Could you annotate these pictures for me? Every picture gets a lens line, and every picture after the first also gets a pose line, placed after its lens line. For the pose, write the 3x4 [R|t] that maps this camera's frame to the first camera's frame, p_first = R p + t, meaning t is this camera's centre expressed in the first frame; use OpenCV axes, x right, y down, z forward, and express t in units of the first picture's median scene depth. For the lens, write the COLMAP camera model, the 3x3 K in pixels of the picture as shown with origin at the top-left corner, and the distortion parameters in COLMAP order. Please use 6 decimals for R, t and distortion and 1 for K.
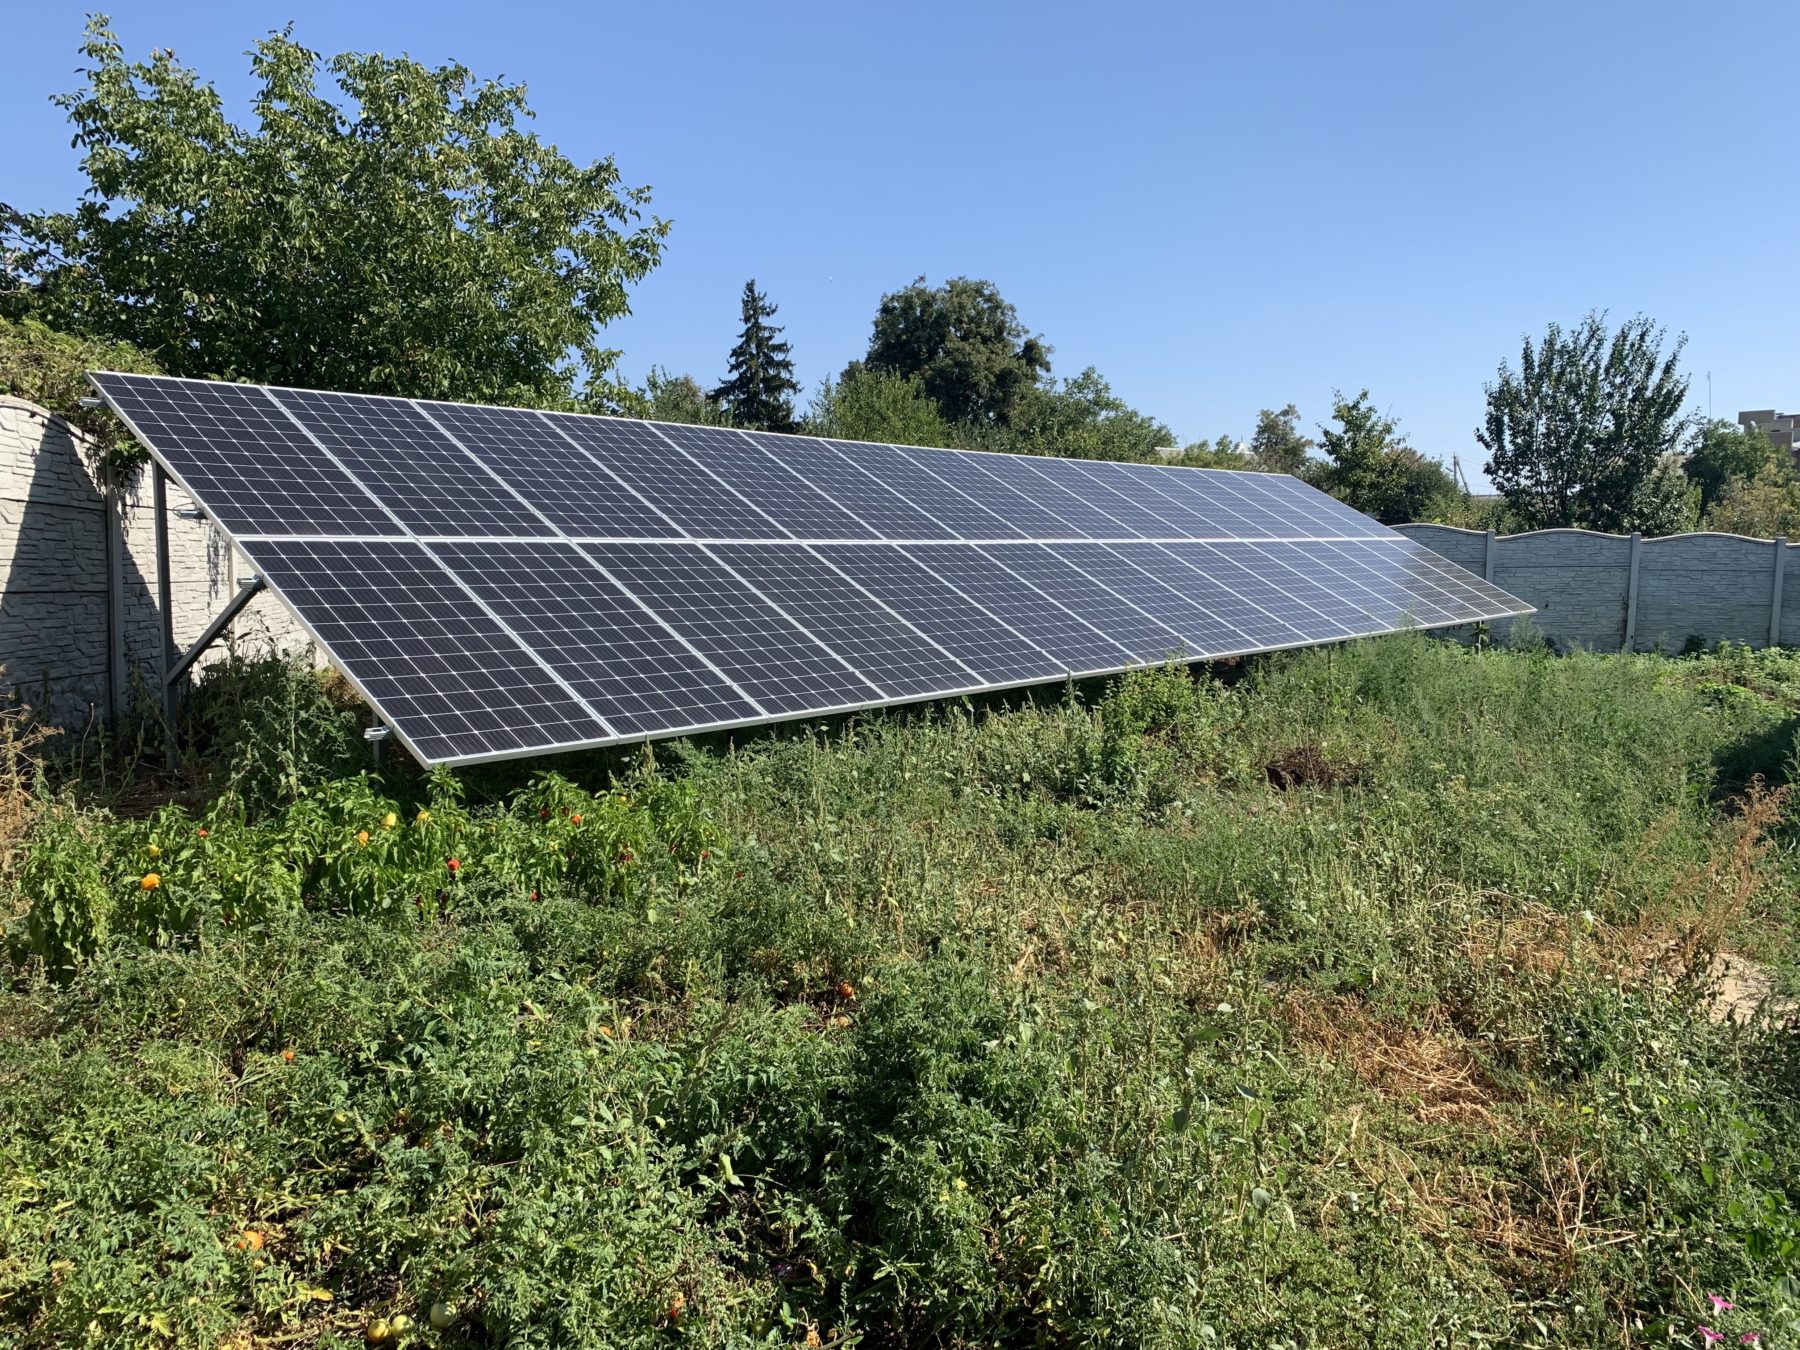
lens RADIAL K [[1426.0, 0, 900.6], [0, 1426.0, 710.7], [0, 0, 1]] dist [-0.006423, -0.005651]
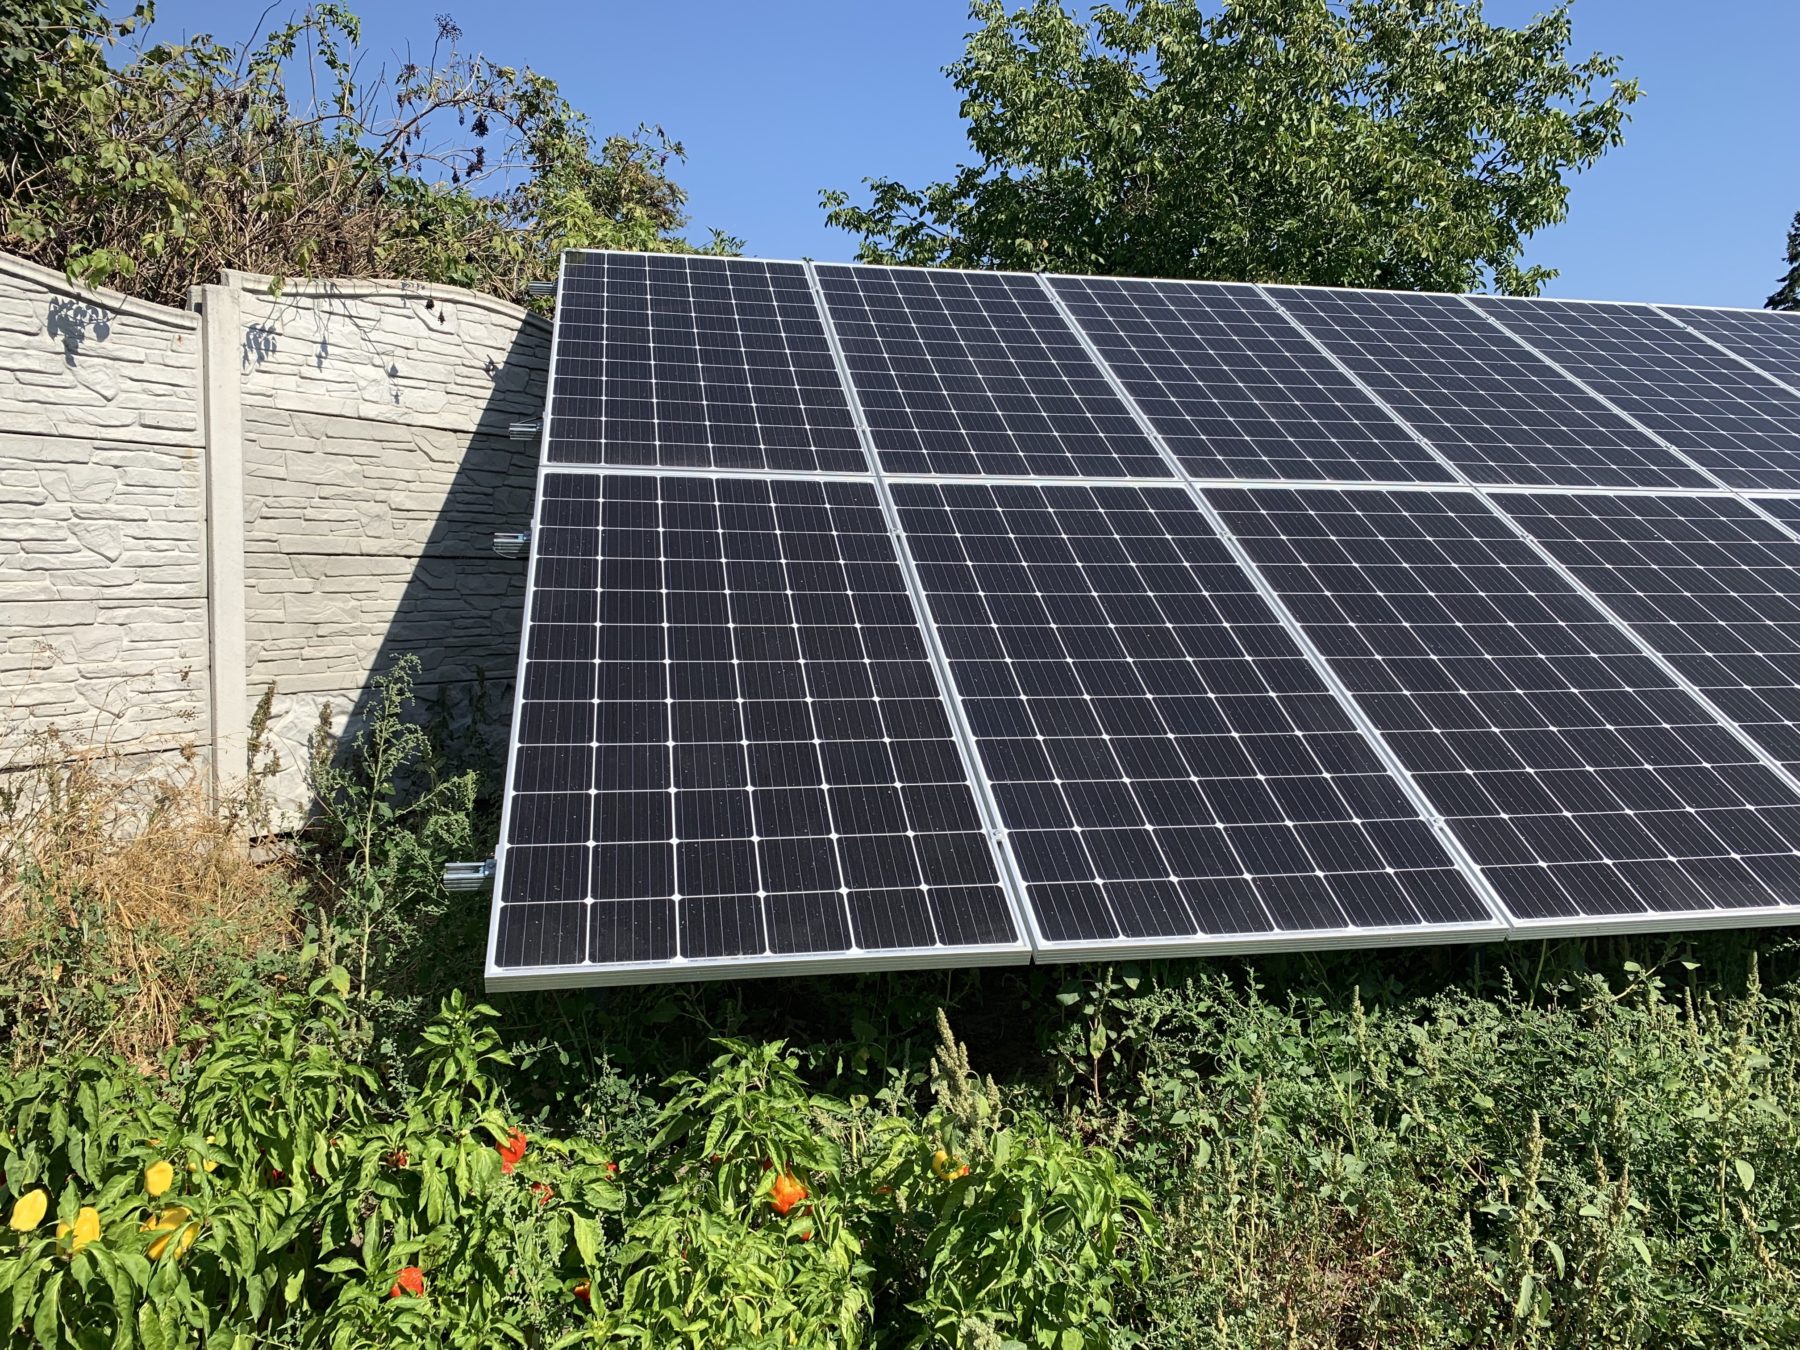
lens RADIAL K [[1378.6, 0, 900.0], [0, 1378.6, 675.0], [0, 0, 1]] dist [0.035648, -0.000424]
pose [[0.786257, 0.073189, -0.613549, 0.001815], [-0.082420, 0.996510, 0.013251, -0.046741], [0.612378, 0.040150, 0.789545, 0.531595]]
